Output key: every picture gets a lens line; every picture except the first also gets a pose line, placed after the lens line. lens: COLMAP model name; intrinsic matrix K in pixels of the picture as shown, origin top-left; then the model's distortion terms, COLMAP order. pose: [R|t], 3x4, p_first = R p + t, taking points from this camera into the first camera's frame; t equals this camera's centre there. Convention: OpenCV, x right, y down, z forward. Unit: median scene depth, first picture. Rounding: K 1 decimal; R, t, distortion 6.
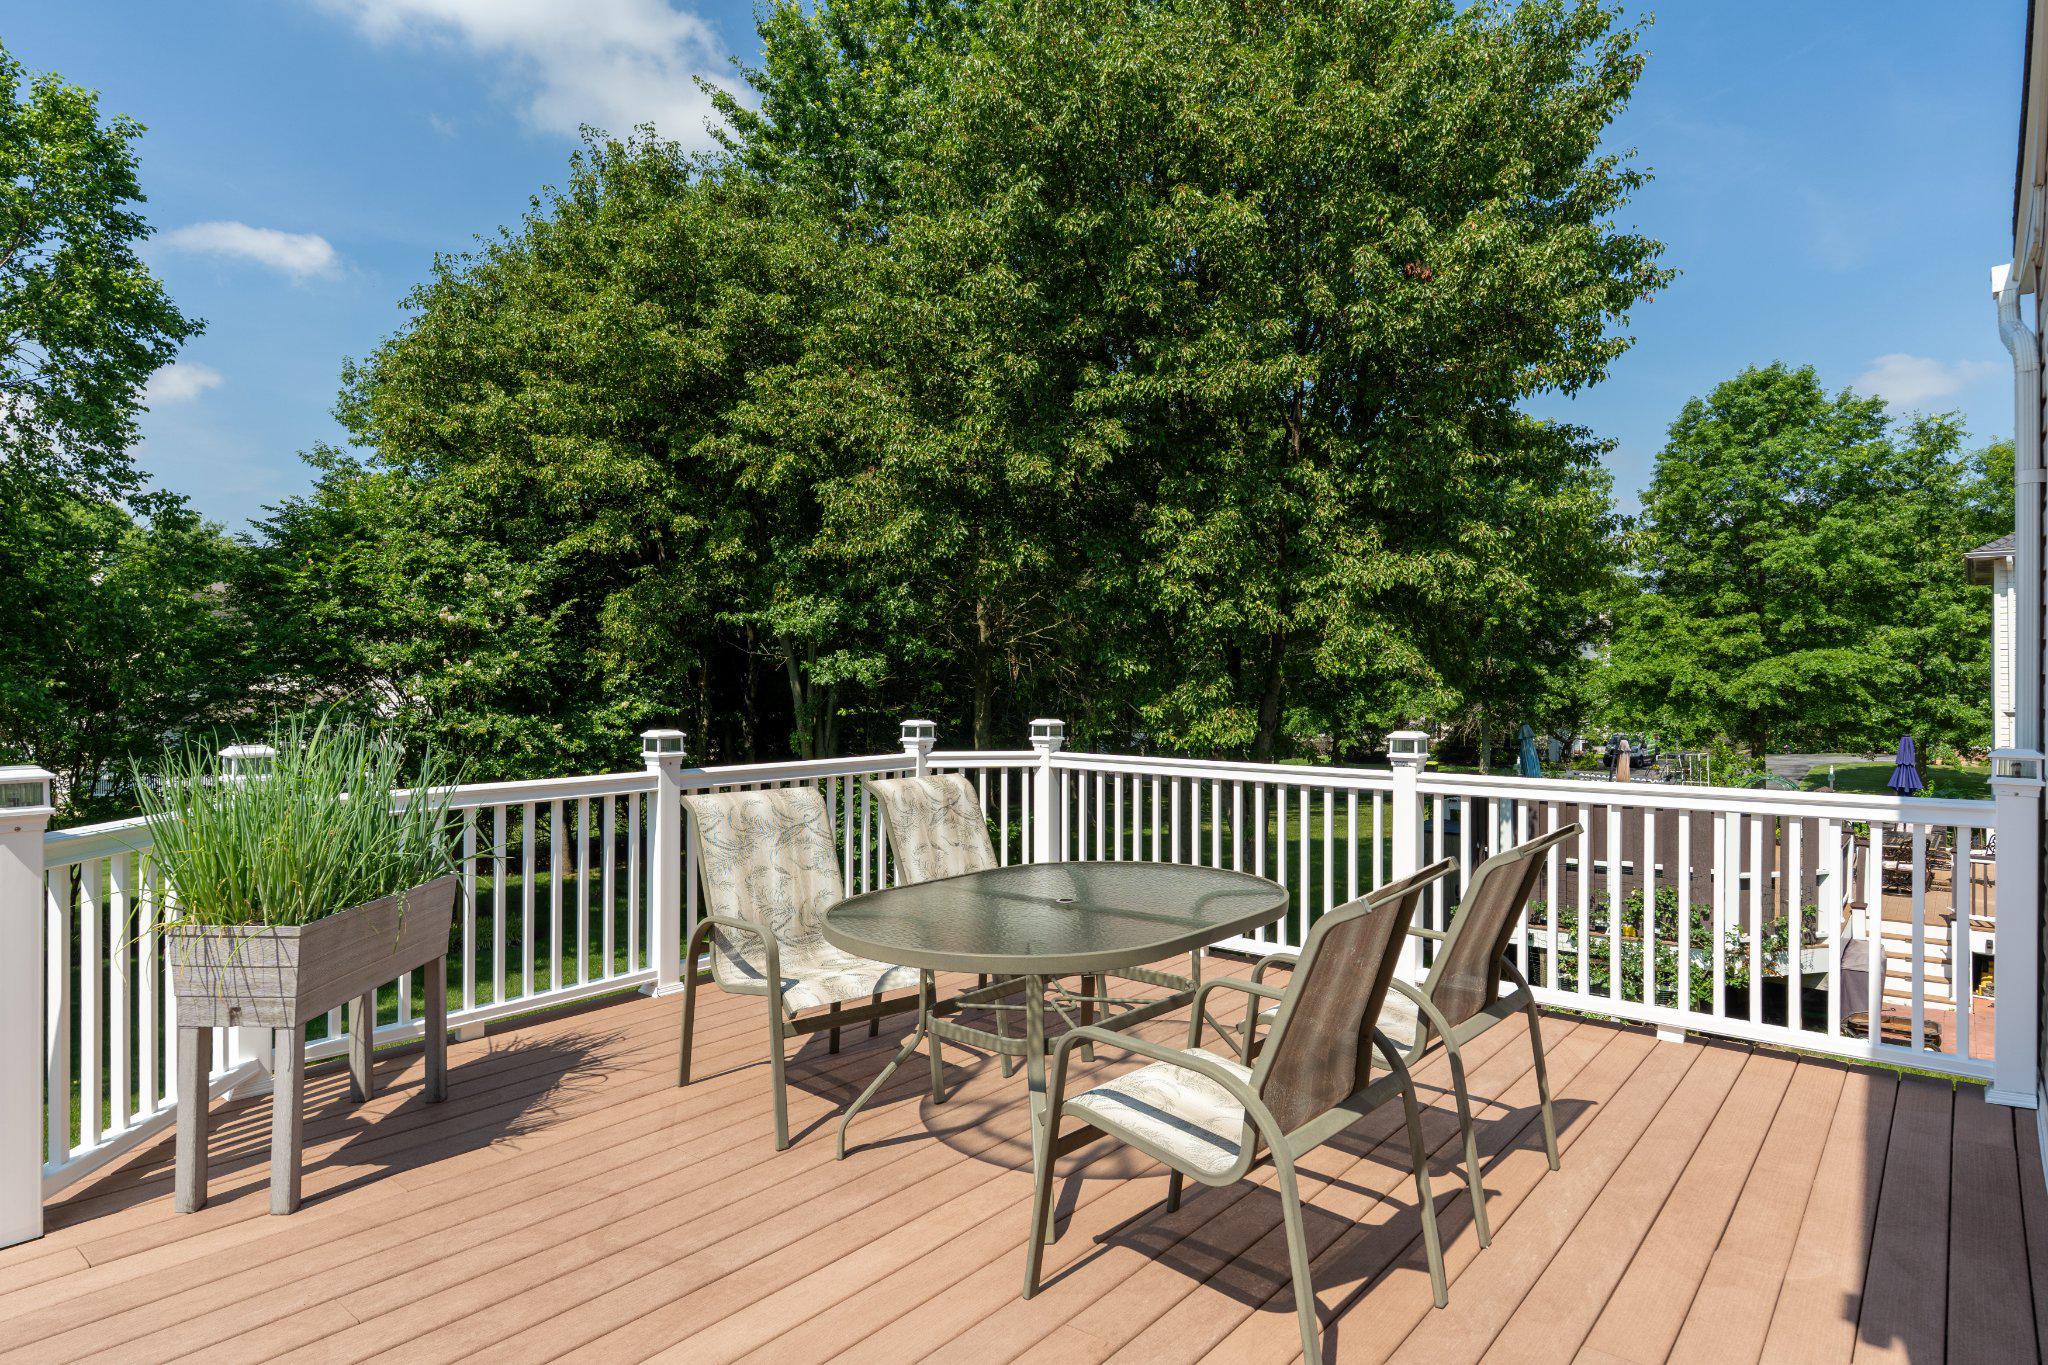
lens RADIAL K [[1142.1, 0, 1017.3], [0, 1142.1, 681.4], [0, 0, 1]] dist [-0.007655, 0.002382]
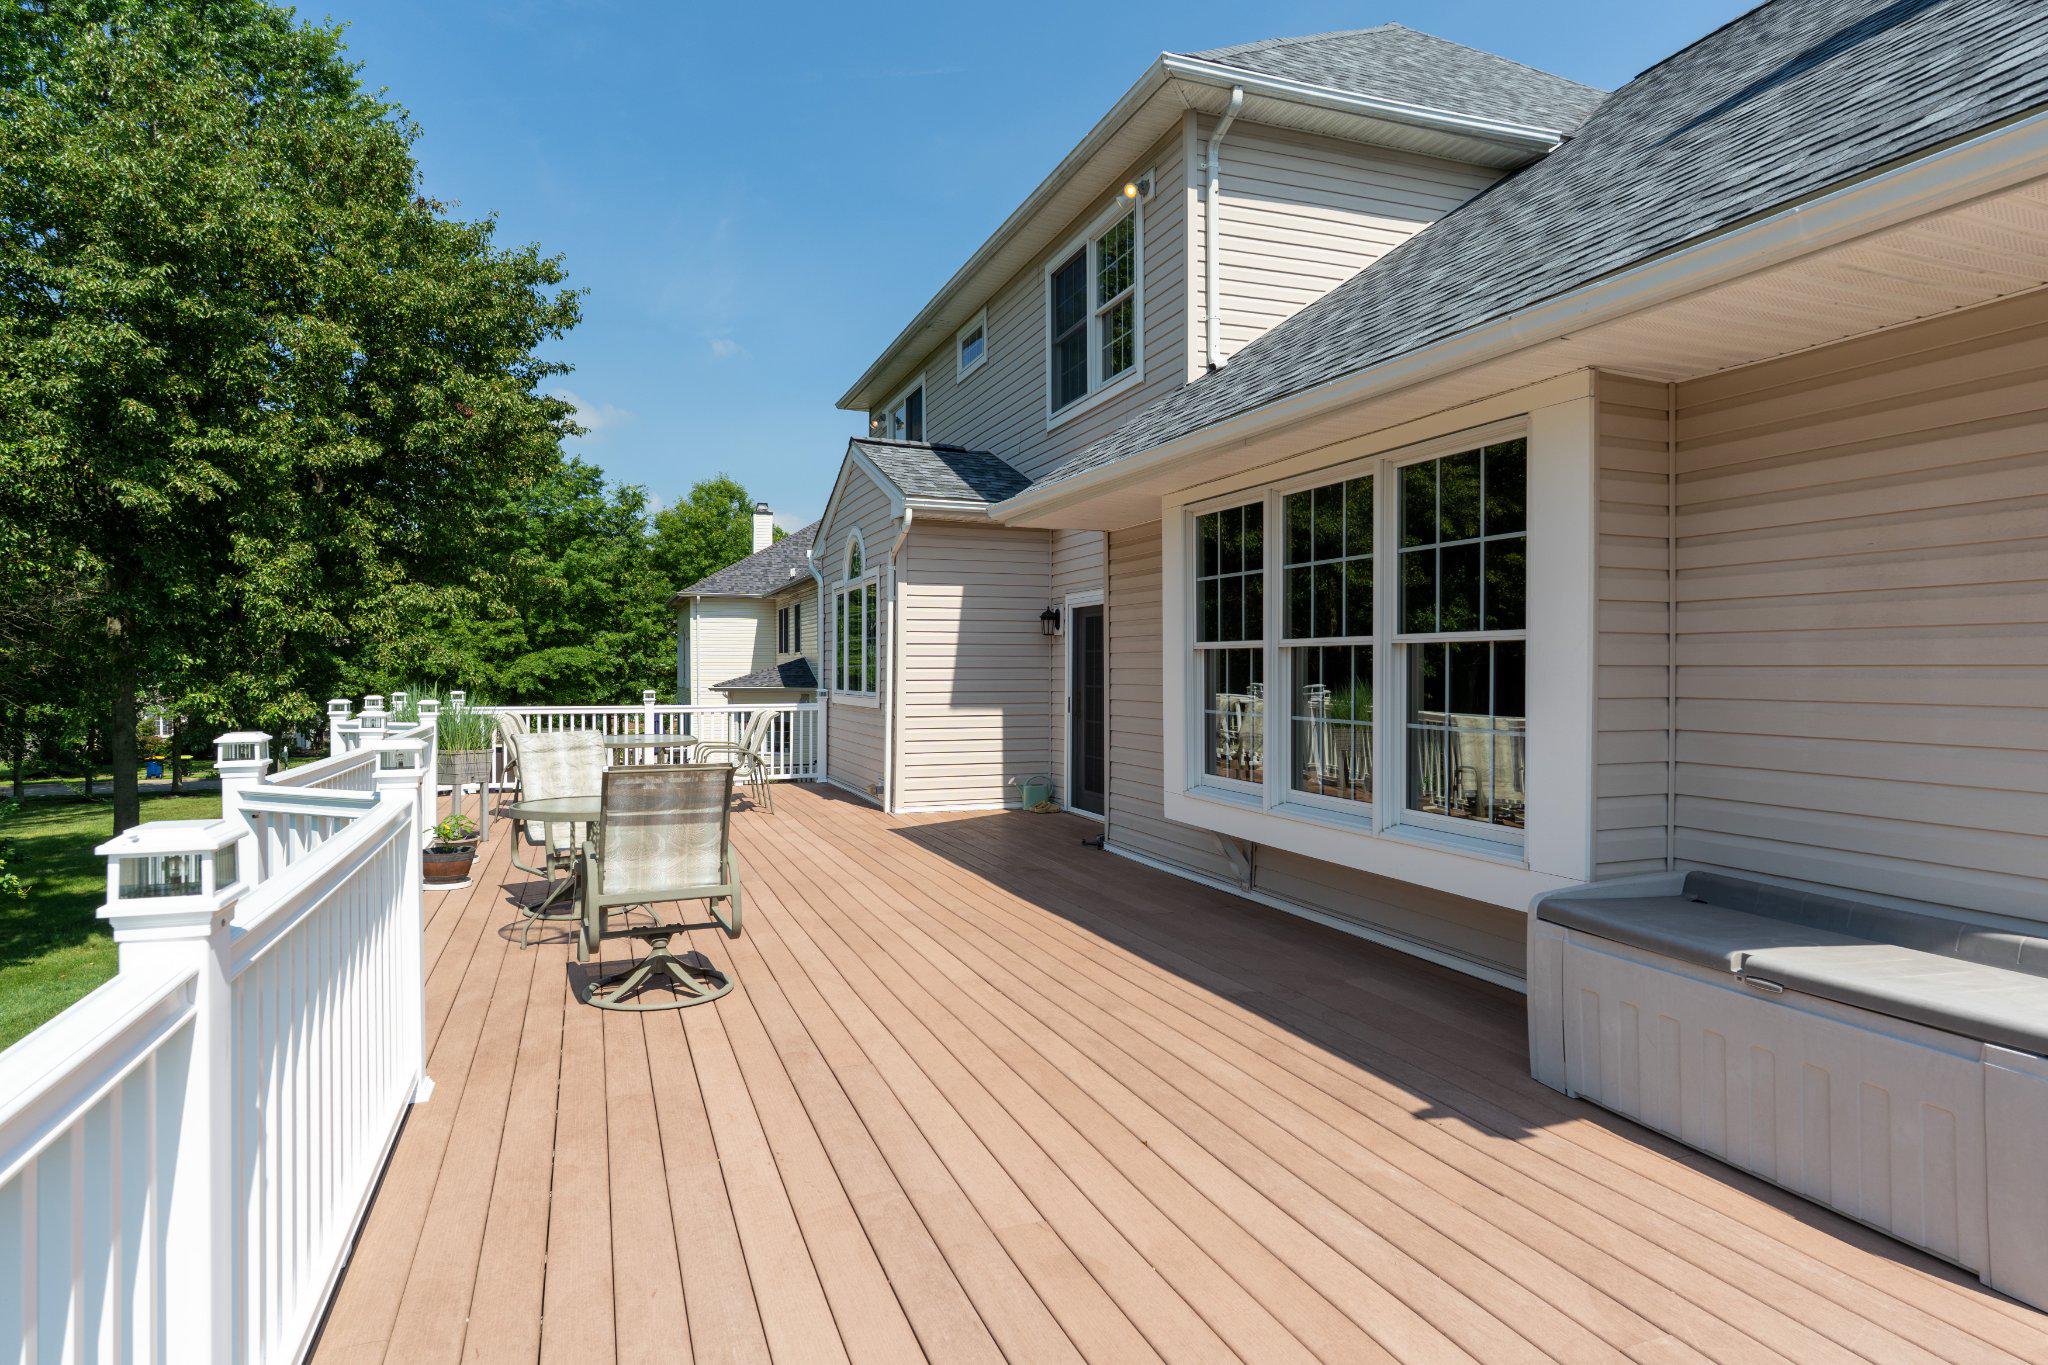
lens RADIAL K [[1142.1, 0, 1028.1], [0, 1142.1, 677.3], [0, 0, 1]] dist [-0.007655, 0.002382]
pose [[0.490144, -0.008043, 0.871604, -0.207976], [0.003480, 0.999968, 0.007270, -0.000427], [-0.871634, -0.000530, 0.490156, -0.144591]]
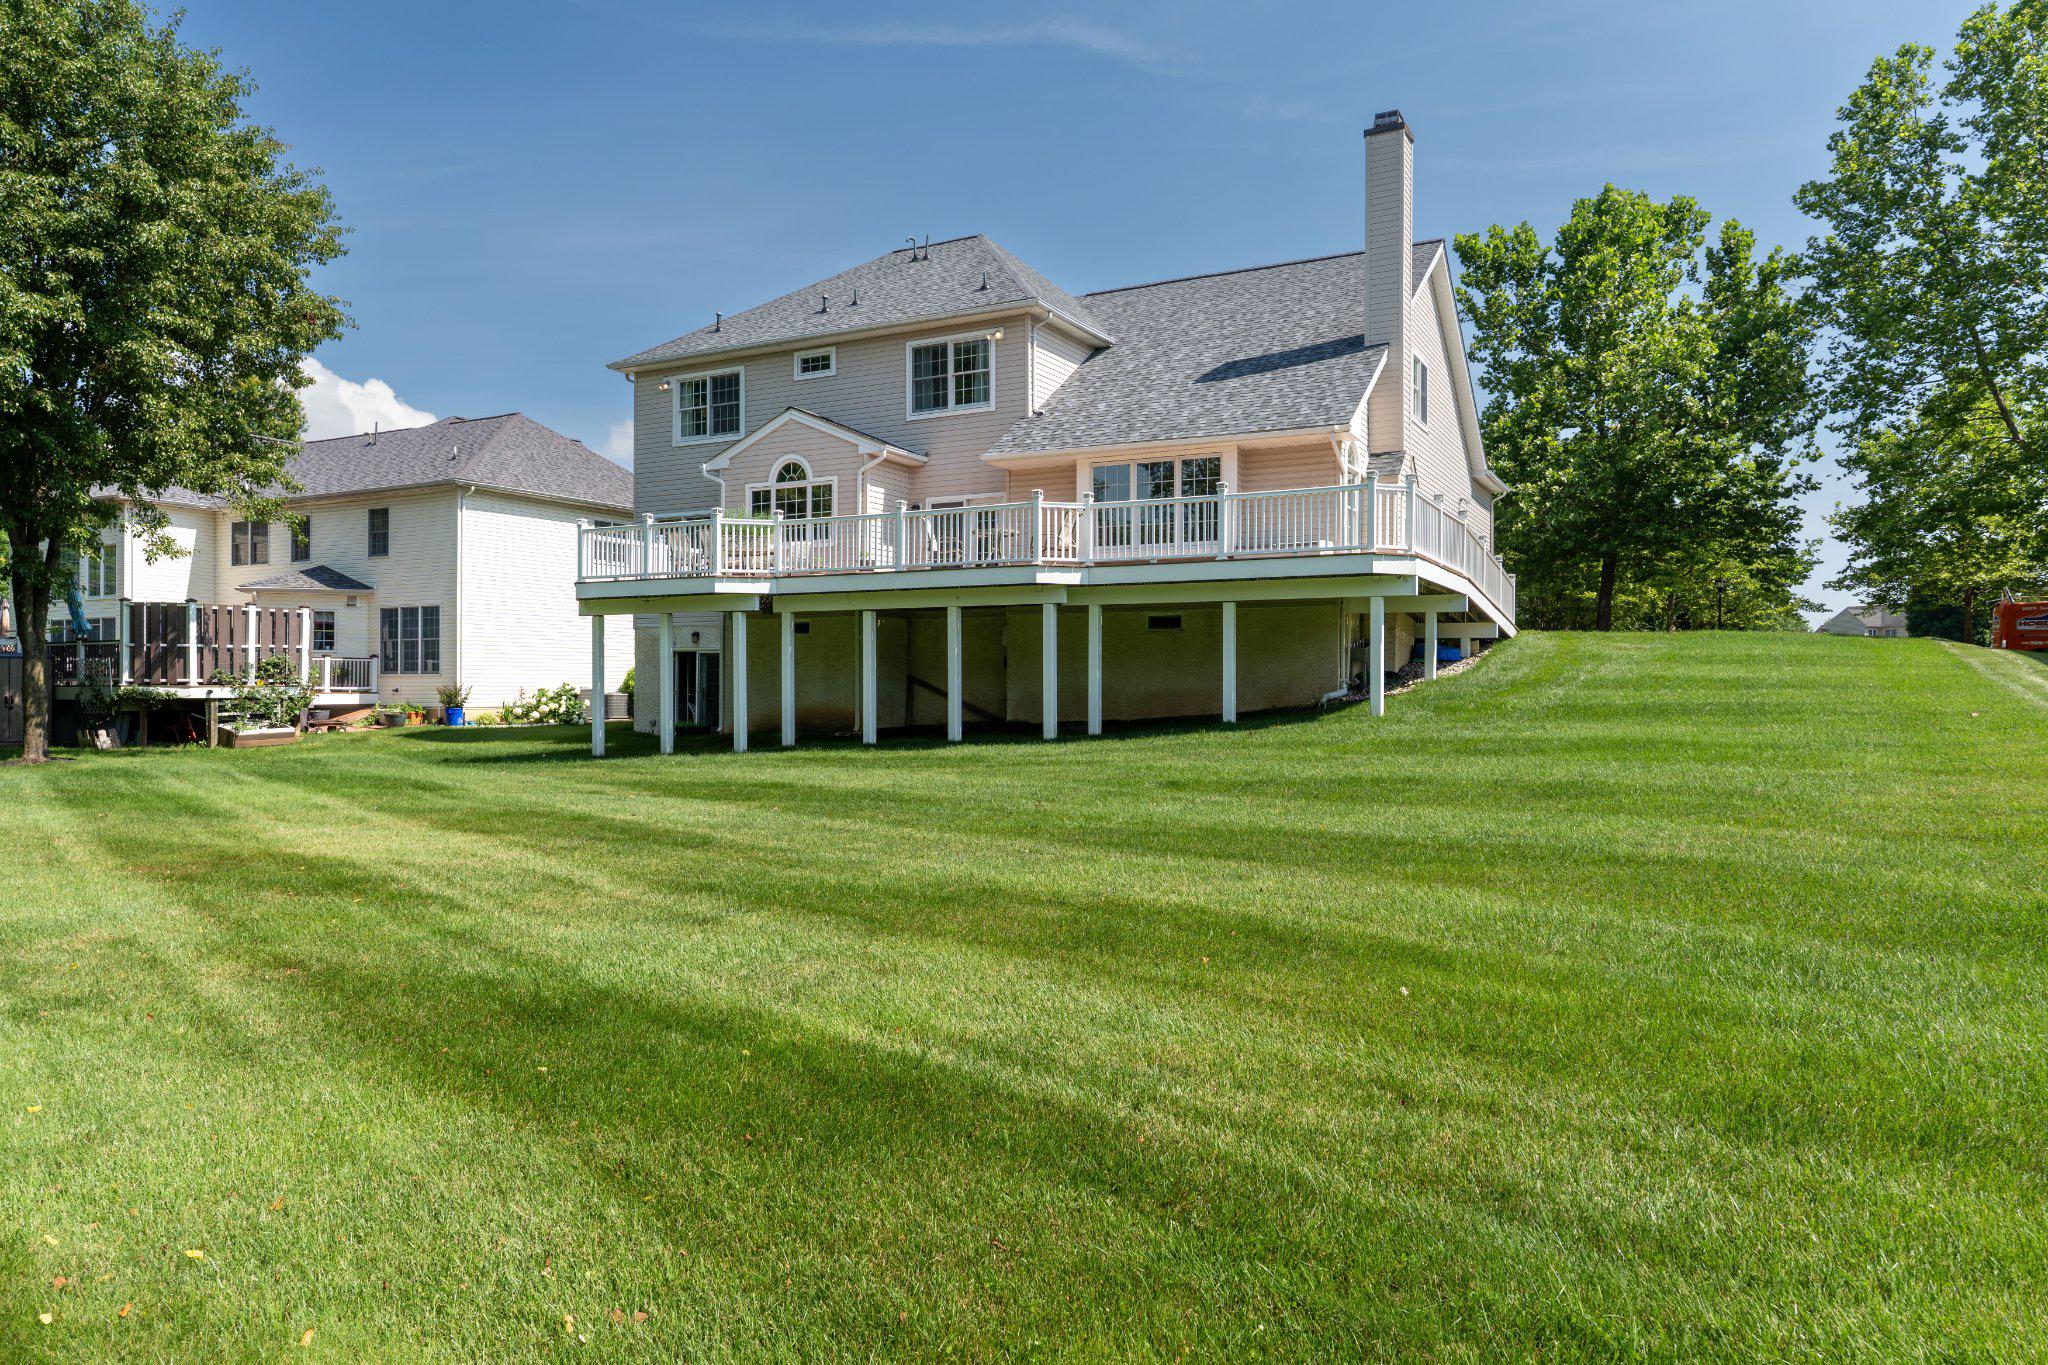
lens RADIAL K [[1283.8, 0, 1024.8], [0, 1283.8, 681.9], [0, 0, 1]] dist [-0.004052, -0.000269]
pose [[-0.220006, 0.007468, 0.975470, -0.677822], [0.004848, 0.999967, -0.006562, 0.091939], [-0.975487, 0.003285, -0.220034, 0.106513]]
